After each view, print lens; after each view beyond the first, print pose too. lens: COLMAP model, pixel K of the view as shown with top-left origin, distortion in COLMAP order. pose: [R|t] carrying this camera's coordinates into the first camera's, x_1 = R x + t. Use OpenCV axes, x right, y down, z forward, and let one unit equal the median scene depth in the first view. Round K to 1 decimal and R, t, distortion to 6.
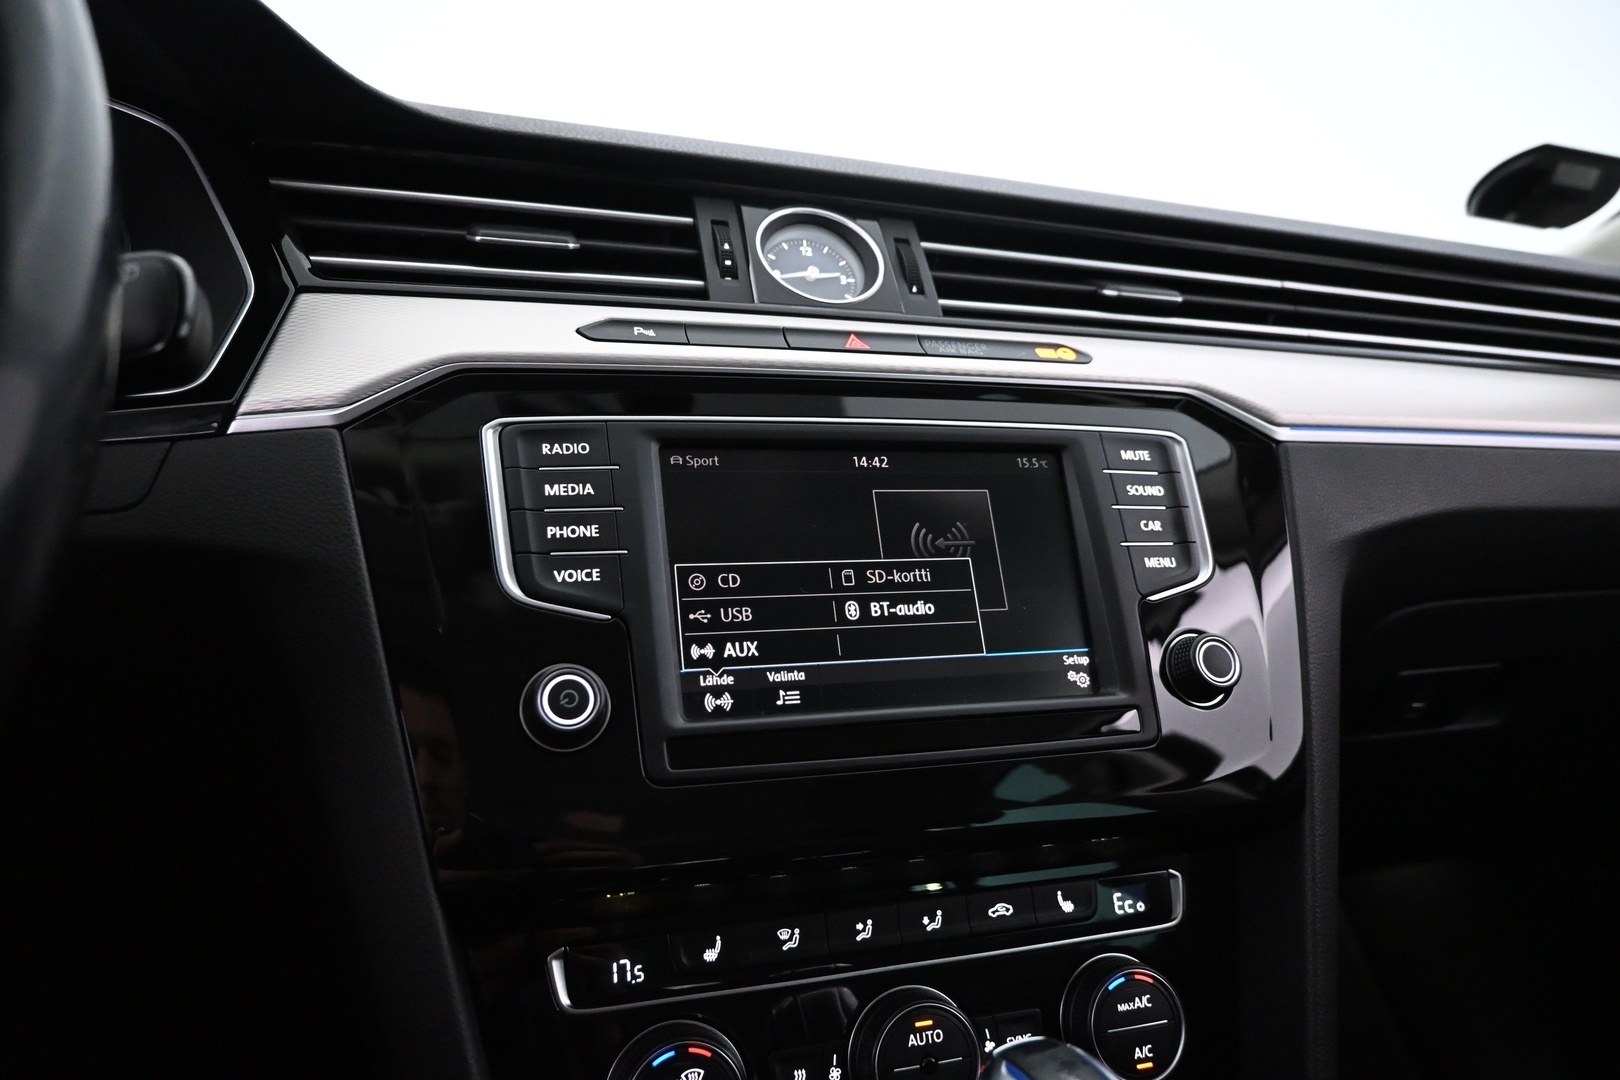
lens RADIAL K [[1101.6, 0, 808.9], [0, 1101.6, 535.7], [0, 0, 1]] dist [-0.001571, -0.000179]
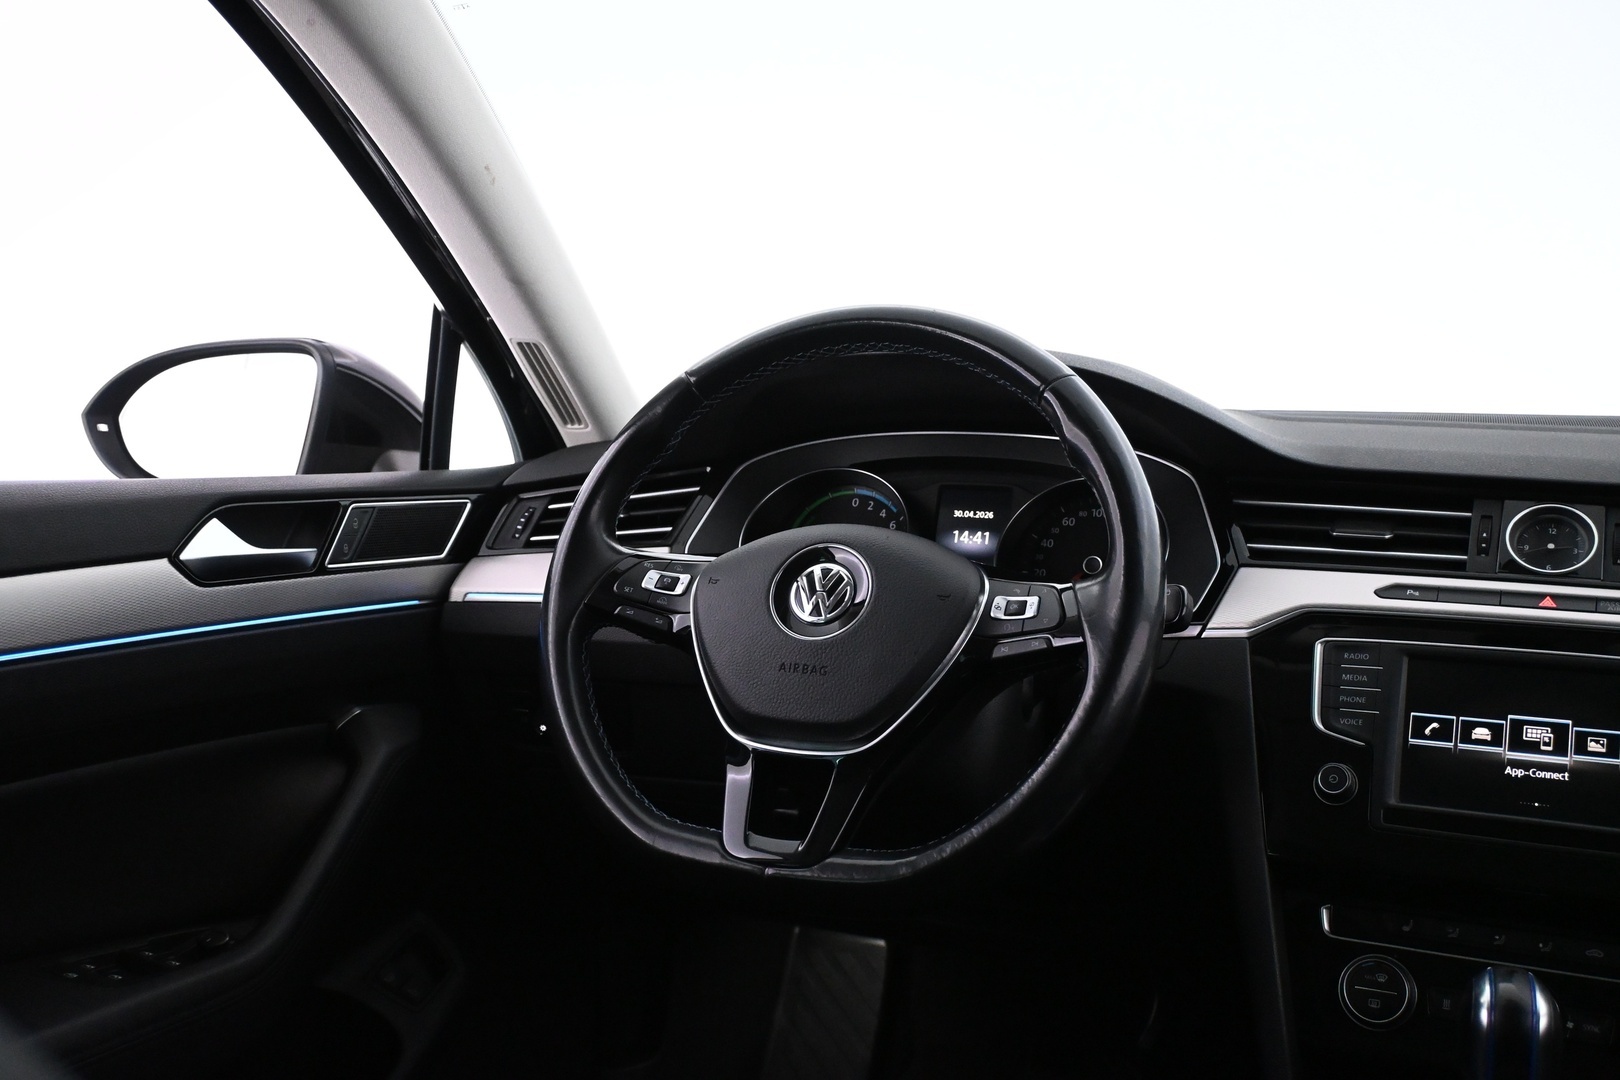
lens RADIAL K [[1575.6, 0, 810.0], [0, 1575.6, 540.0], [0, 0, 1]] dist [-0.009788, 0.003009]
pose [[0.722575, 0.043914, -0.689896, 0.931164], [-0.083574, 0.996210, -0.024122, -0.127177], [0.686222, 0.075088, 0.723506, -1.591434]]
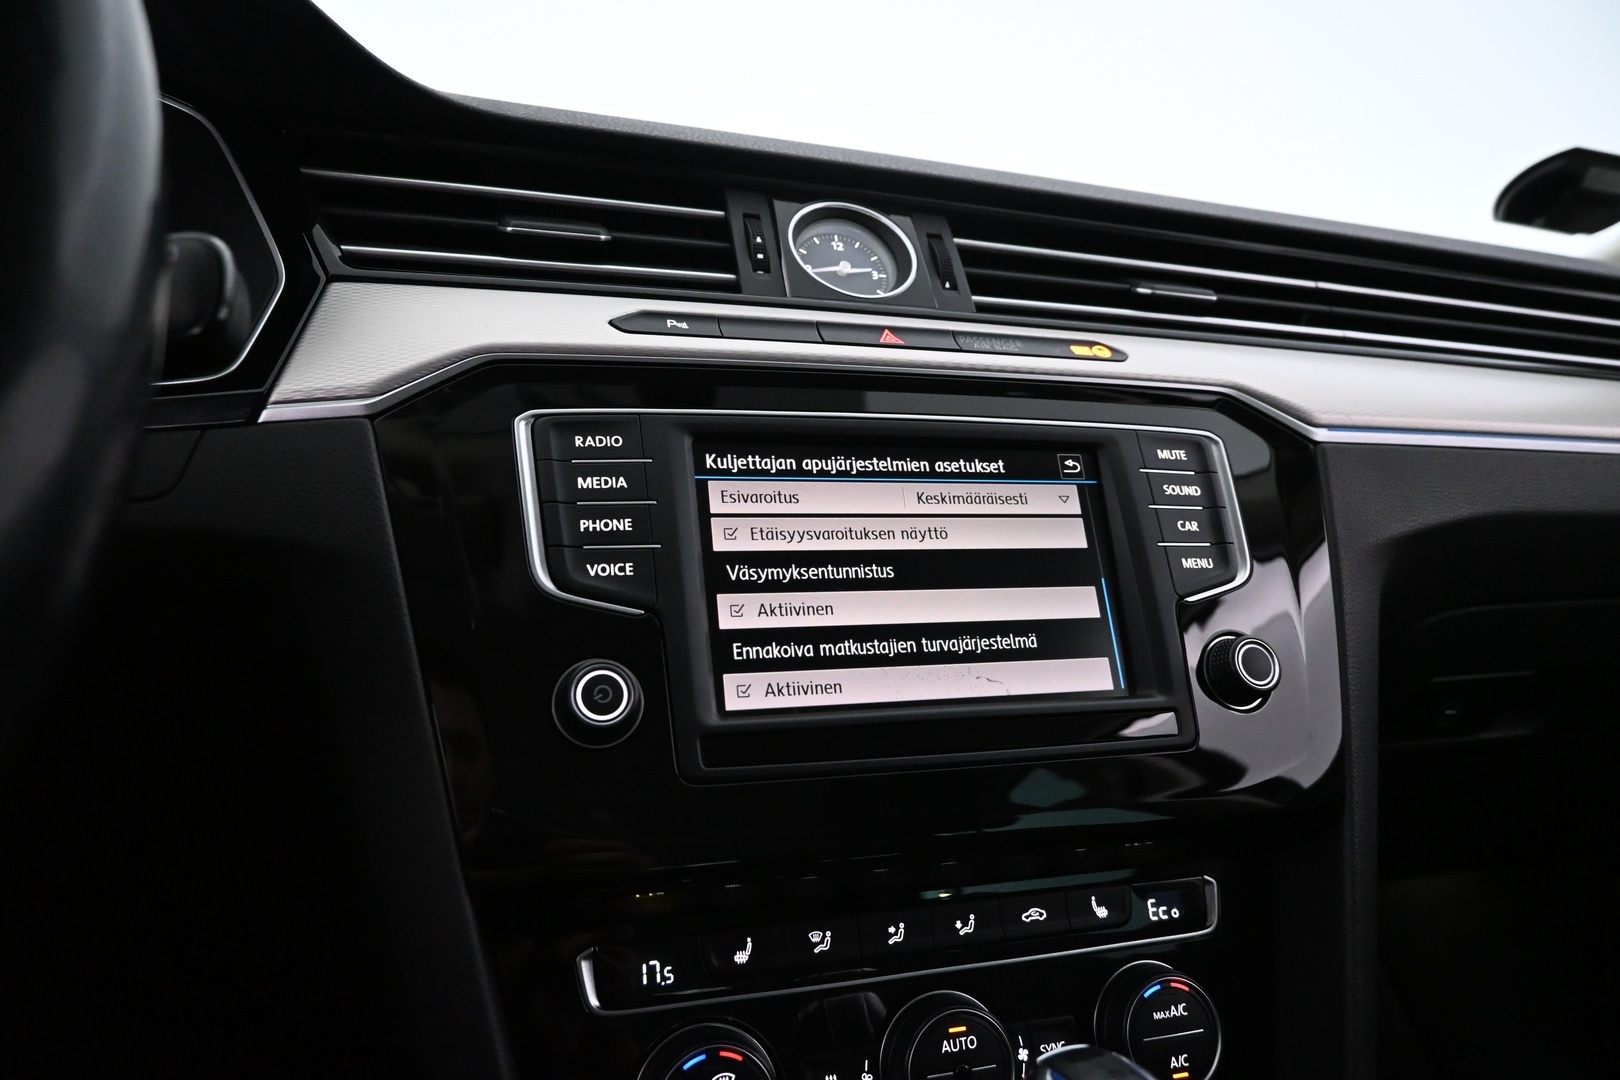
lens RADIAL K [[1101.6, 0, 808.9], [0, 1101.6, 535.7], [0, 0, 1]] dist [-0.001571, -0.000179]
pose [[0.999938, 0.009303, -0.006055, -0.024114], [-0.009327, 0.999949, -0.003857, 0.007078], [0.006019, 0.003913, 0.999974, 0.014355]]
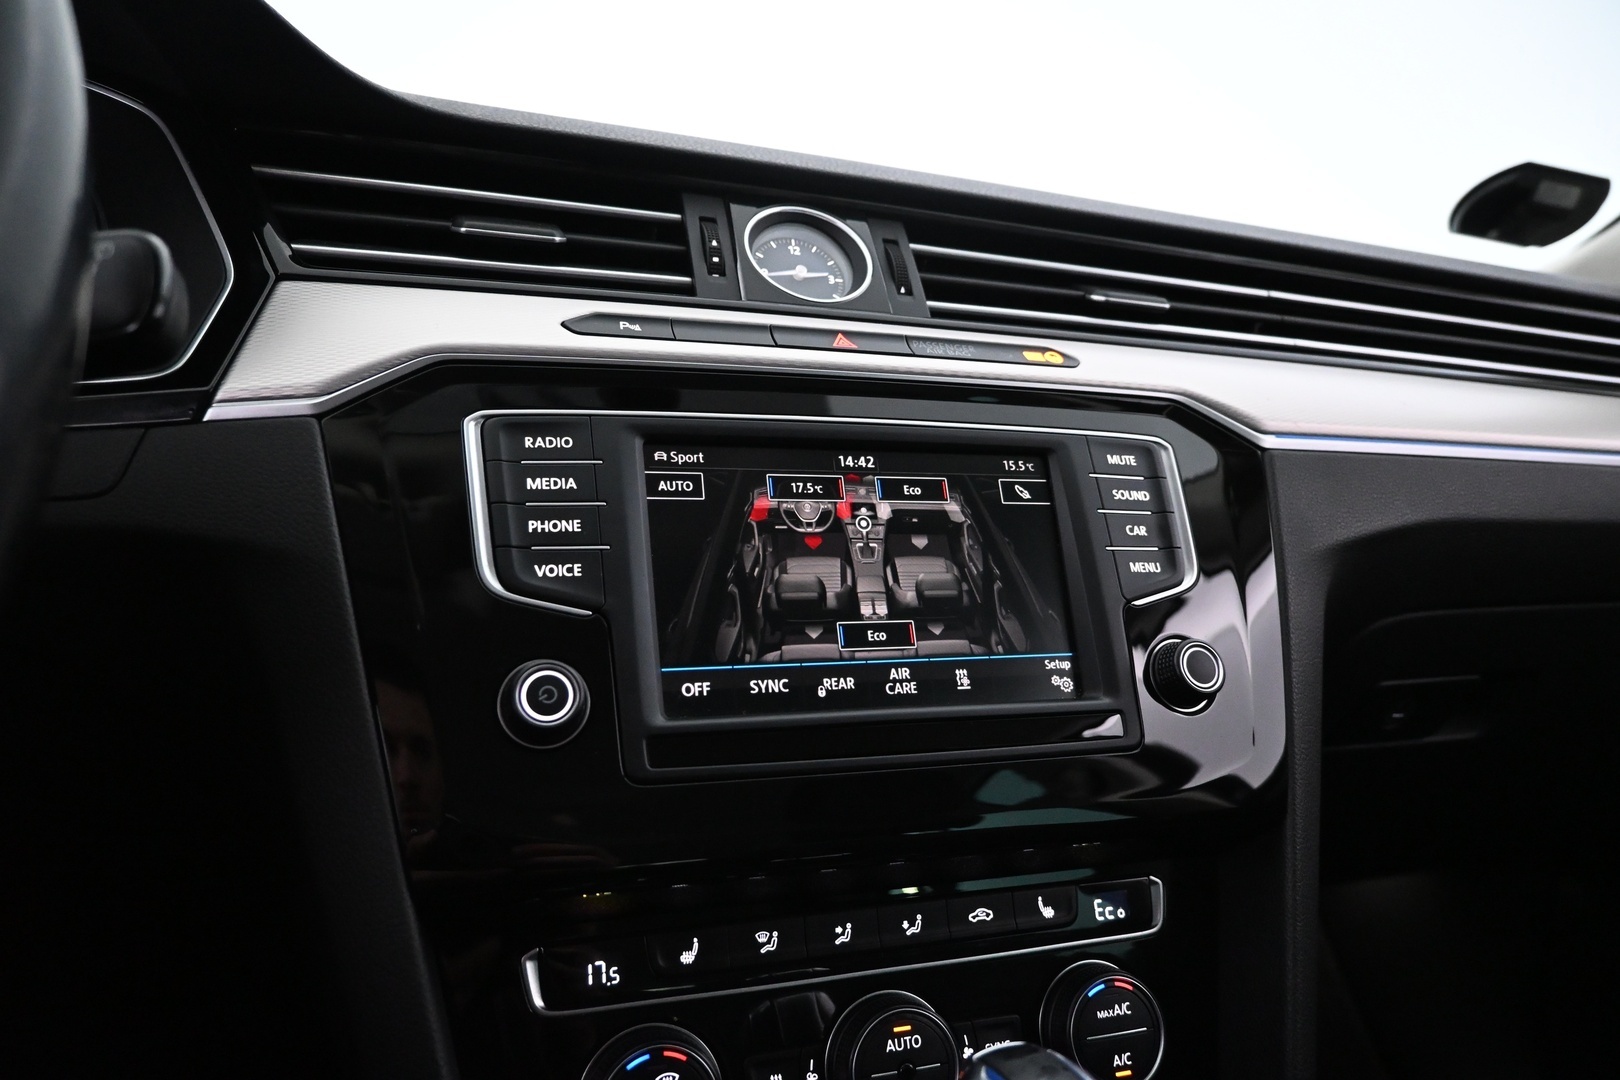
lens RADIAL K [[1101.6, 0, 808.9], [0, 1101.6, 535.7], [0, 0, 1]] dist [-0.001571, -0.000179]
pose [[0.999757, 0.015092, 0.016041, -0.001845], [-0.014978, 0.999862, -0.007183, 0.007755], [-0.016147, 0.006941, 0.999846, 0.008404]]
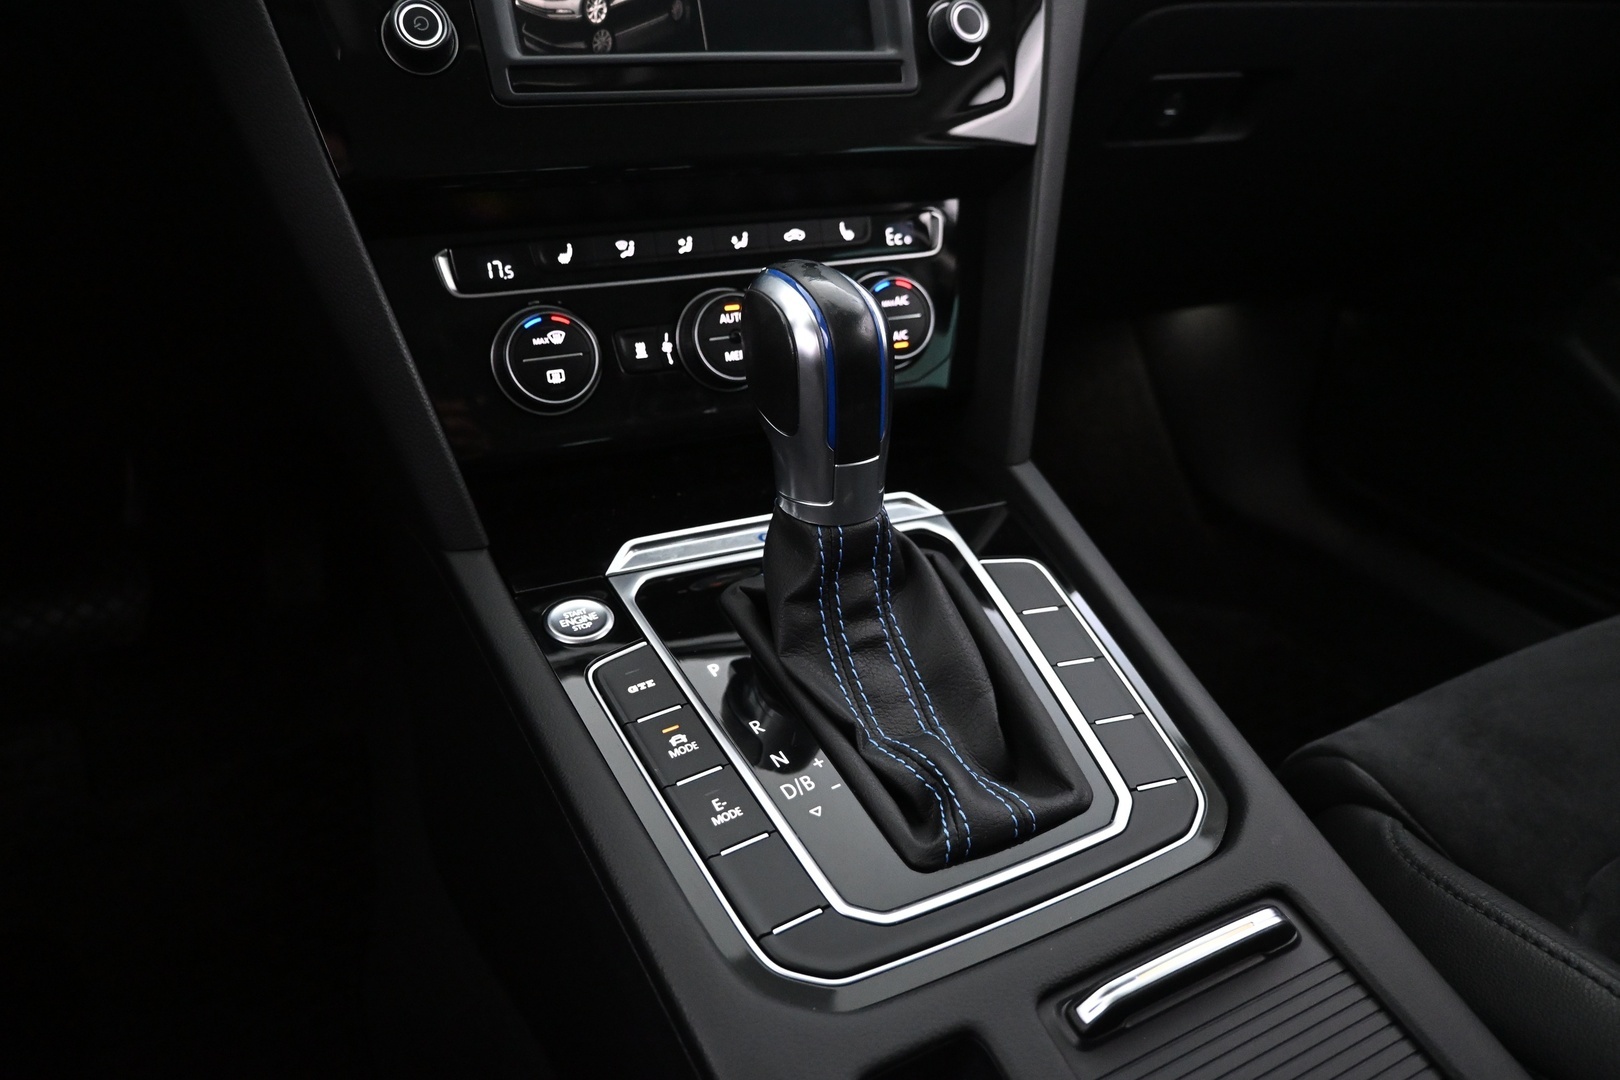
lens RADIAL K [[1101.6, 0, 808.9], [0, 1101.6, 535.7], [0, 0, 1]] dist [-0.001571, -0.000179]
pose [[0.995374, -0.051714, 0.080965, 0.068940], [0.018934, 0.931829, 0.362403, 0.201598], [-0.094187, -0.359193, 0.928498, -0.317228]]
